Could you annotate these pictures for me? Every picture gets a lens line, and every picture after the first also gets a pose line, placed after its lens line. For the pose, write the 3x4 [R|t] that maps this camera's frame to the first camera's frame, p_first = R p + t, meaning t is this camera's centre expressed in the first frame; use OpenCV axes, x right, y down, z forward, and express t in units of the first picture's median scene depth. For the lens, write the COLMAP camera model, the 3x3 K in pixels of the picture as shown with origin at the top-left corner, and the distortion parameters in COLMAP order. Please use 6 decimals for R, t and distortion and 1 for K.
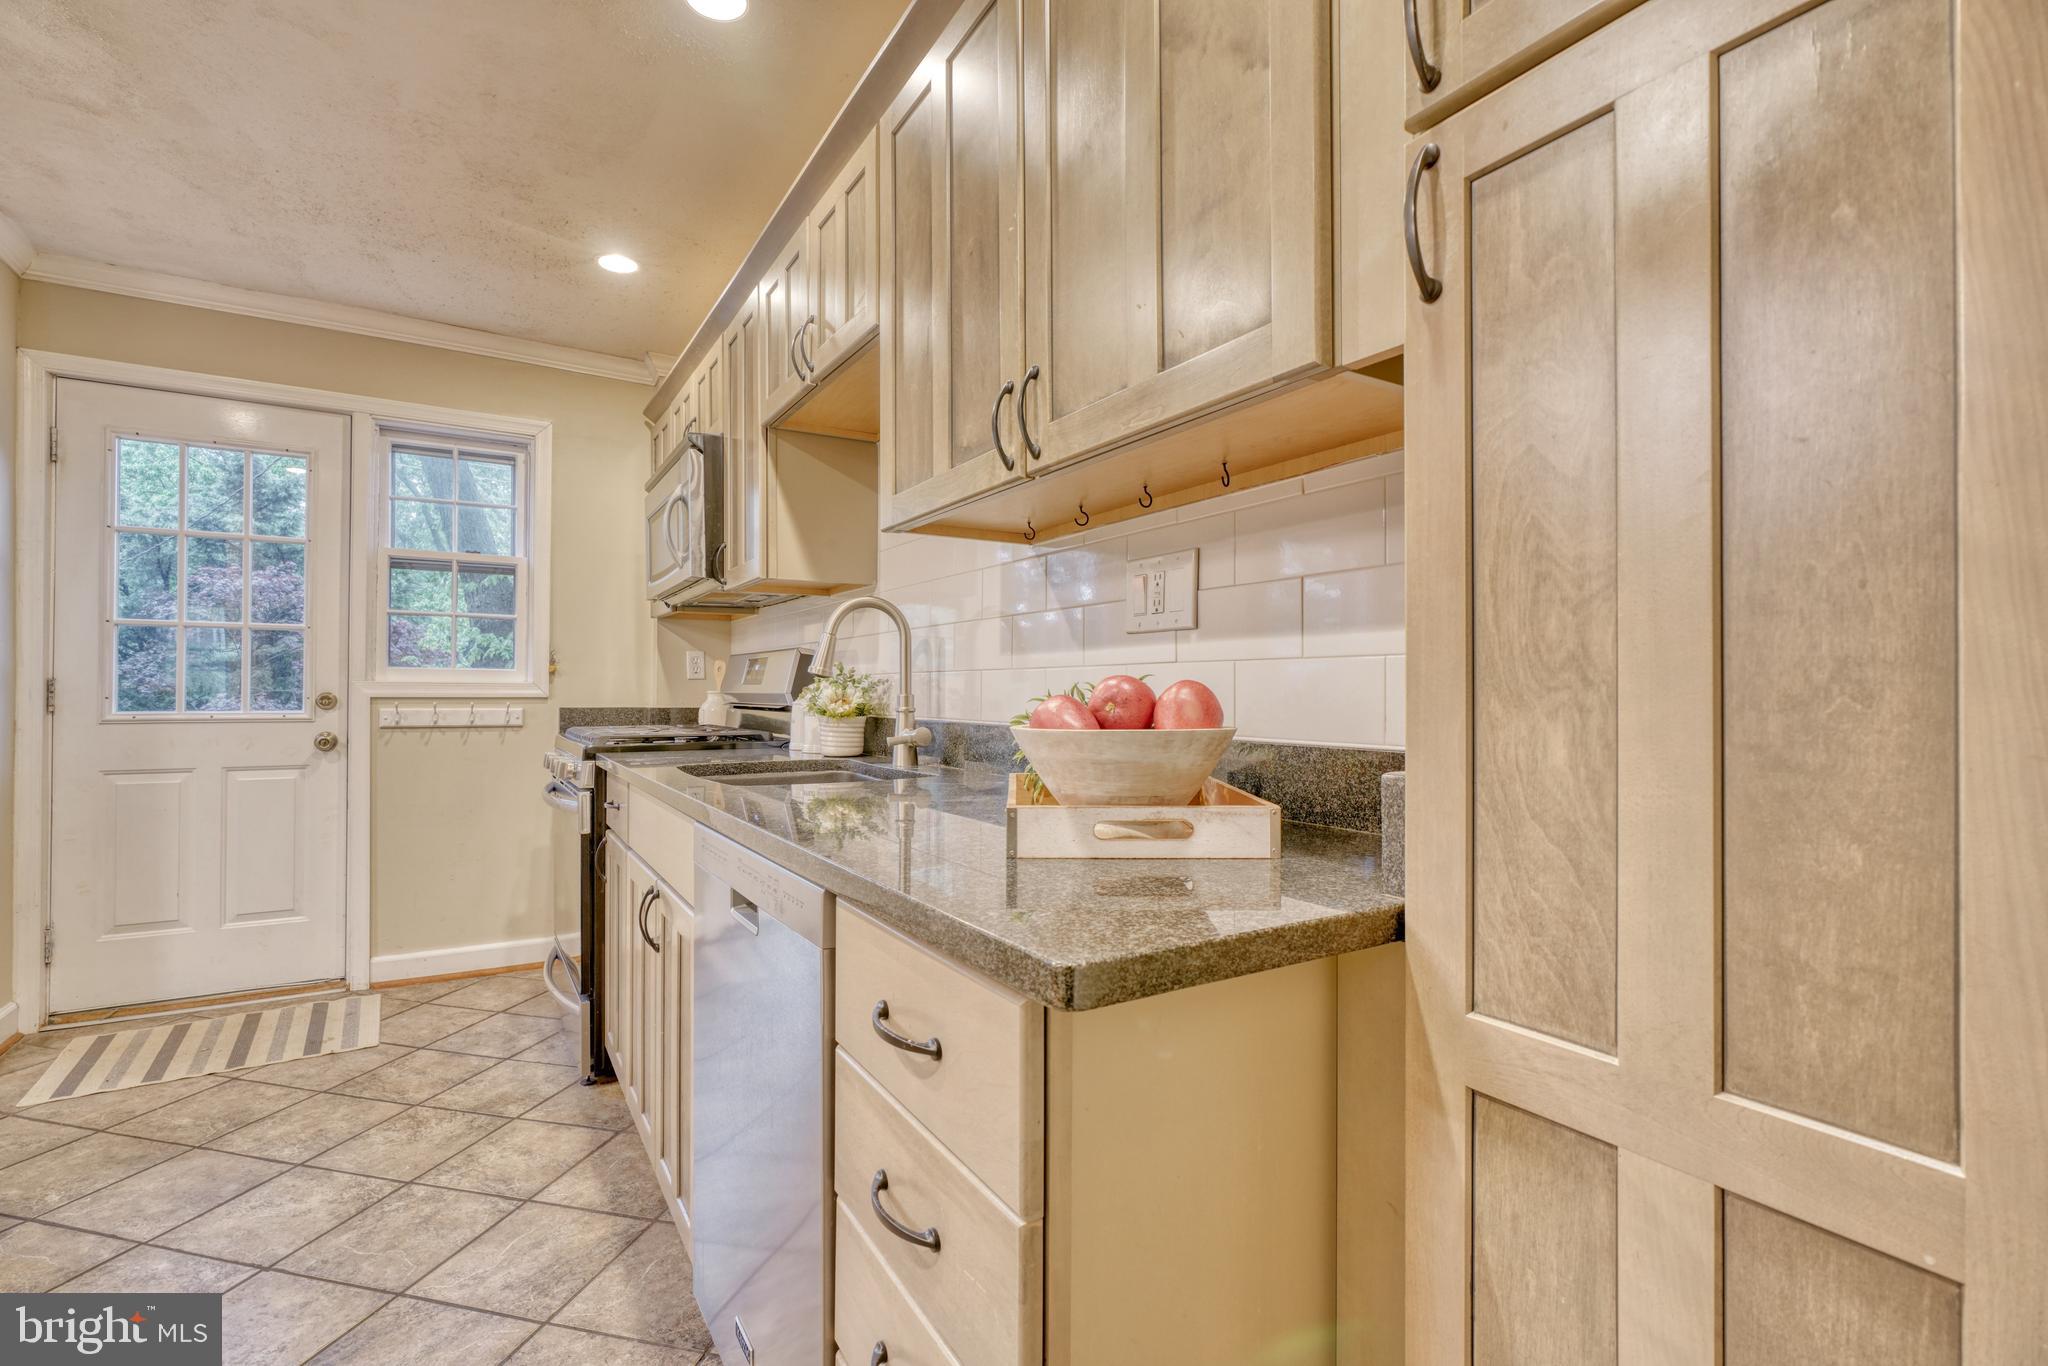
lens RADIAL K [[914.0, 0, 1010.1], [0, 914.0, 683.7], [0, 0, 1]] dist [-0.012443, 0.006243]
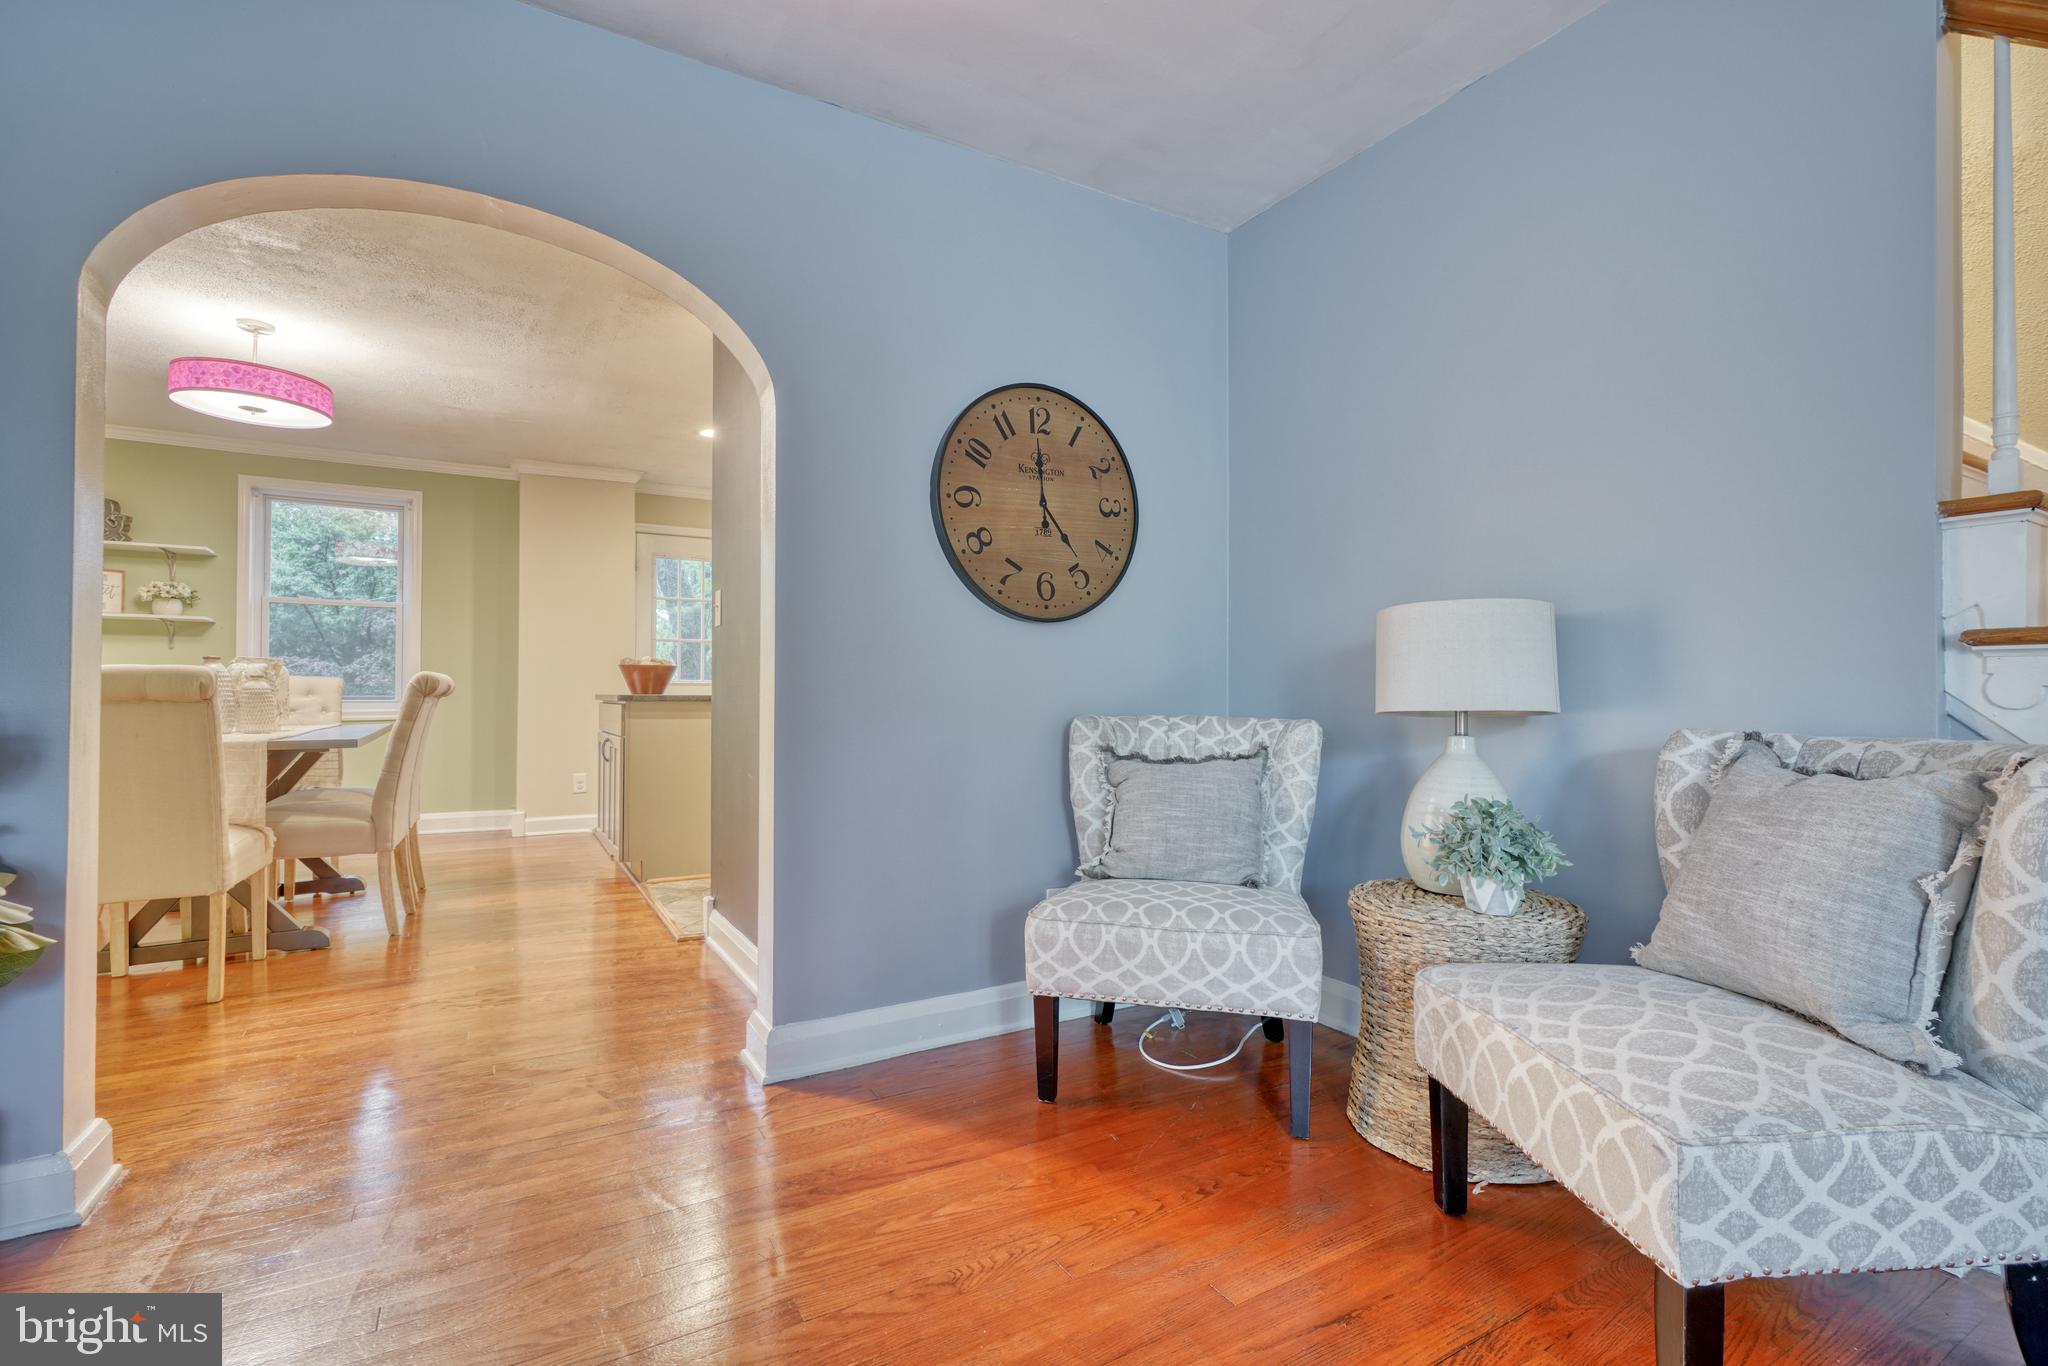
lens RADIAL K [[914.0, 0, 1010.1], [0, 914.0, 683.7], [0, 0, 1]] dist [-0.012443, 0.006243]
pose [[0.999523, -0.000867, -0.030858, -0.037737], [0.000840, 0.999999, -0.000896, 0.062683], [0.030859, 0.000869, 0.999523, -1.650864]]
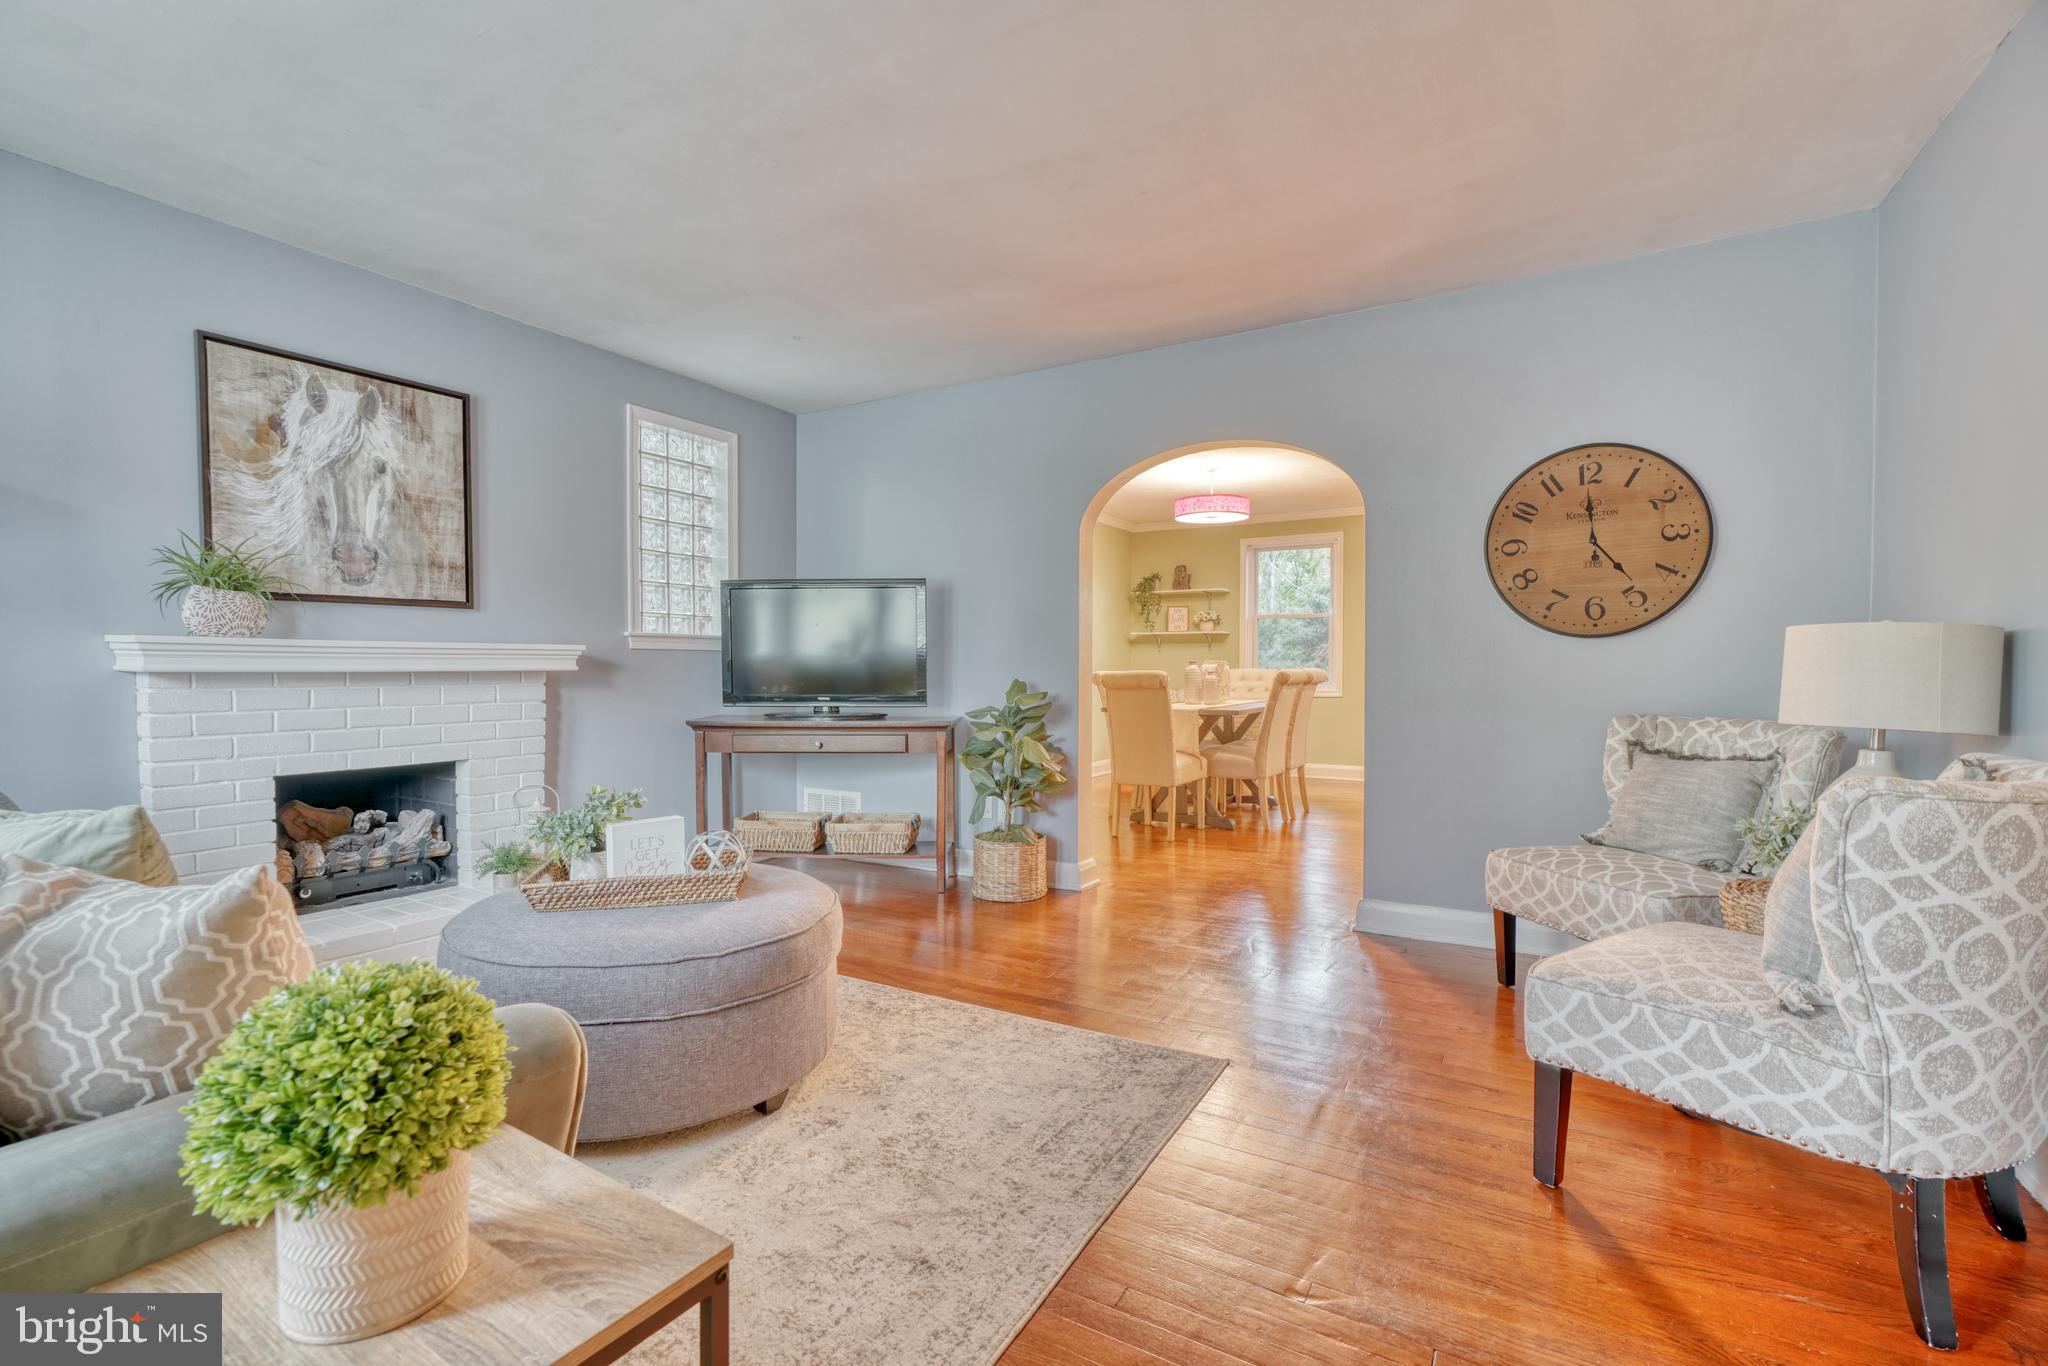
lens RADIAL K [[914.0, 0, 1010.1], [0, 914.0, 683.7], [0, 0, 1]] dist [-0.012443, 0.006243]
pose [[0.466508, 0.013754, -0.884410, 0.804599], [0.010580, 0.999721, 0.021128, 0.015940], [0.884454, -0.019214, 0.466233, -1.960294]]
